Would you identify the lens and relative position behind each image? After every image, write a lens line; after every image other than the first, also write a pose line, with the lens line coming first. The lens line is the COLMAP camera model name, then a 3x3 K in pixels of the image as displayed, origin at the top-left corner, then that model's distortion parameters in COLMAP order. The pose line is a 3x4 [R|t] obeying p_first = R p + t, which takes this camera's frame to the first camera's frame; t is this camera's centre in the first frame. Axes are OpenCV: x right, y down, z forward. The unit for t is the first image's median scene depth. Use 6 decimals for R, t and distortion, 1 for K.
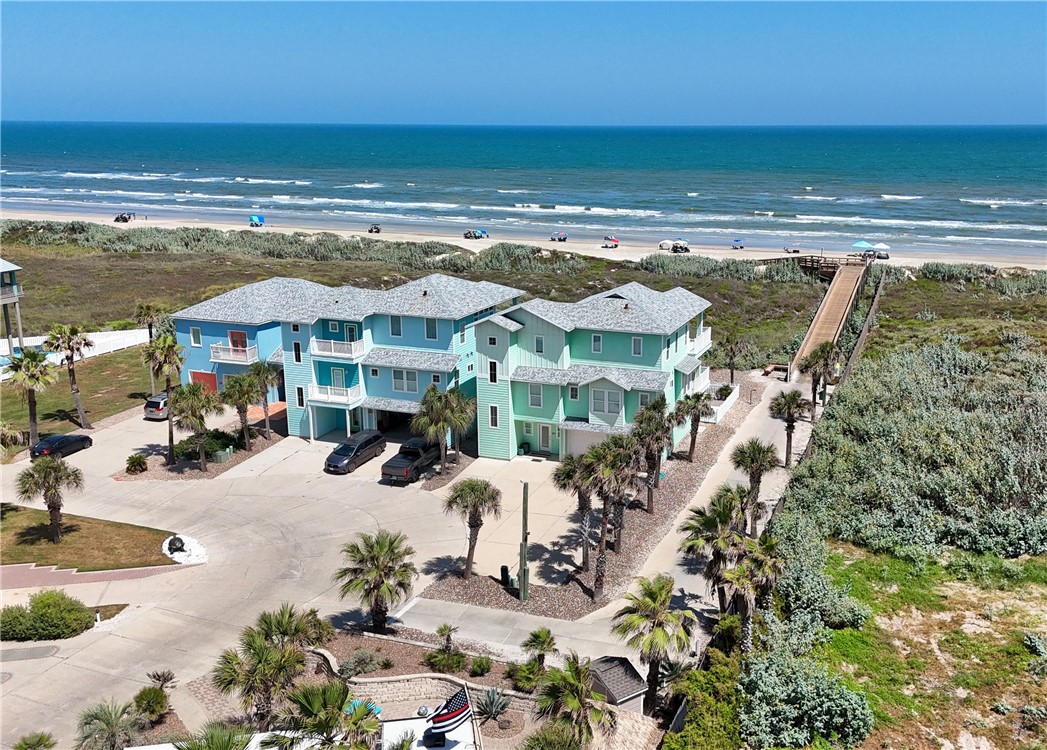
lens RADIAL K [[984.5, 0, 526.3], [0, 984.5, 378.0], [0, 0, 1]] dist [0.038698, 0.000000]
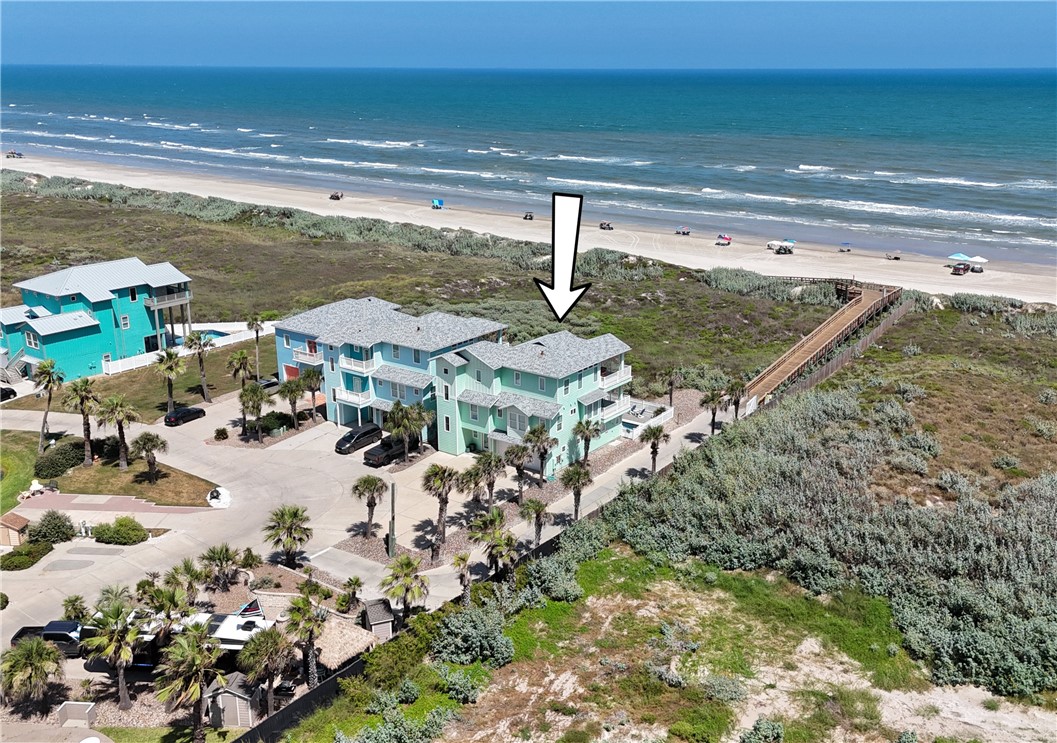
lens RADIAL K [[983.3, 0, 524.5], [0, 983.3, 364.6], [0, 0, 1]] dist [0.064599, 0.000000]
pose [[0.962053, 0.076401, -0.261950, 0.429673], [-0.061995, 0.996096, 0.062836, -0.138685], [0.265728, -0.044212, 0.963034, -0.319376]]
